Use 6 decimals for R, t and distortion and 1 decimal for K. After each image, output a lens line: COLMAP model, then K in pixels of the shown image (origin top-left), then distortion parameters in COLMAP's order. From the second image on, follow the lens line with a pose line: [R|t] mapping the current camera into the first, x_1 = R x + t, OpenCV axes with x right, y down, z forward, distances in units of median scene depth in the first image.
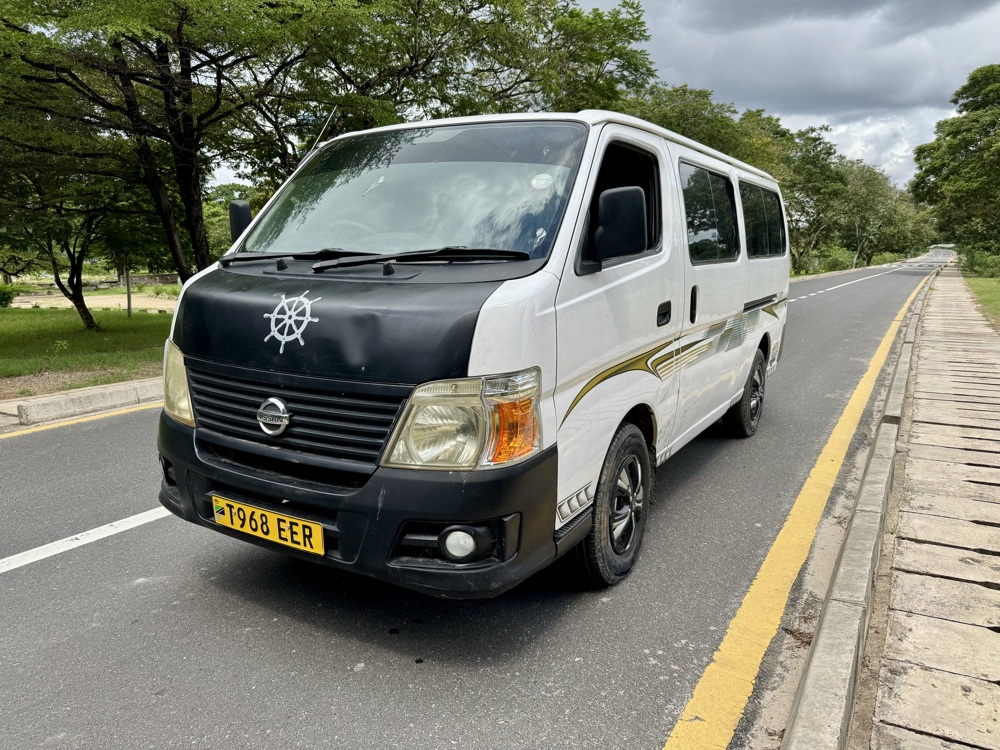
lens RADIAL K [[731.7, 0, 500.0], [0, 731.7, 375.0], [0, 0, 1]] dist [0.005673, 0.001474]
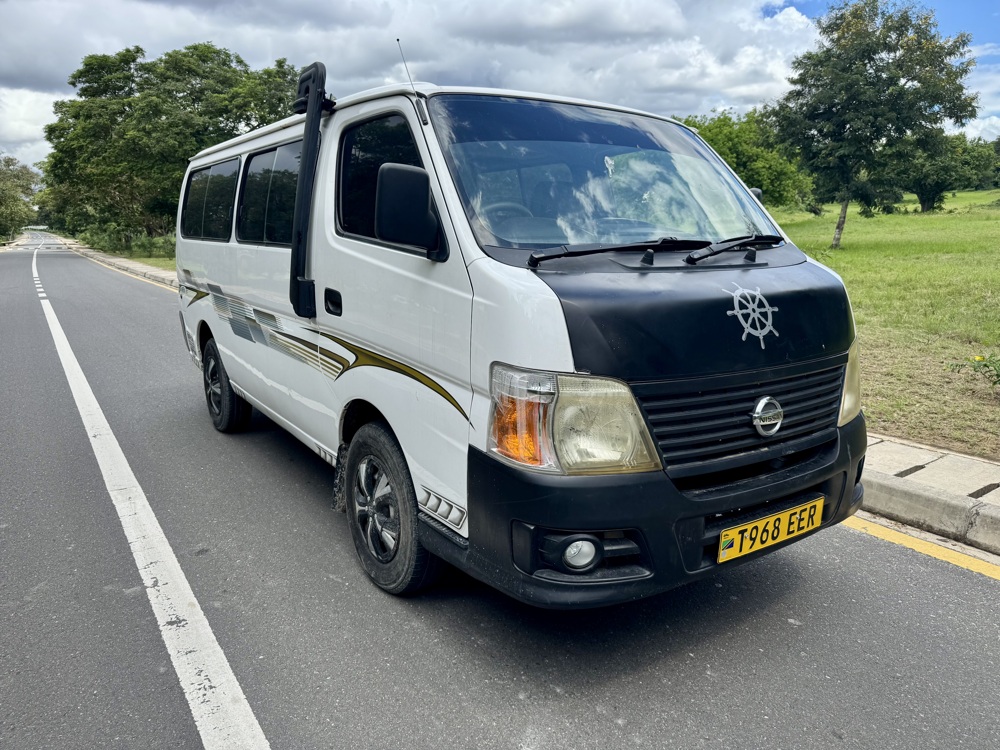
lens RADIAL K [[723.0, 0, 506.1], [0, 723.0, 374.4], [0, 0, 1]] dist [0.011017, 0.003304]
pose [[0.428299, -0.183753, 0.884757, -1.272265], [0.161467, 0.978911, 0.125144, -0.167550], [-0.889094, 0.089260, 0.448937, 0.874952]]
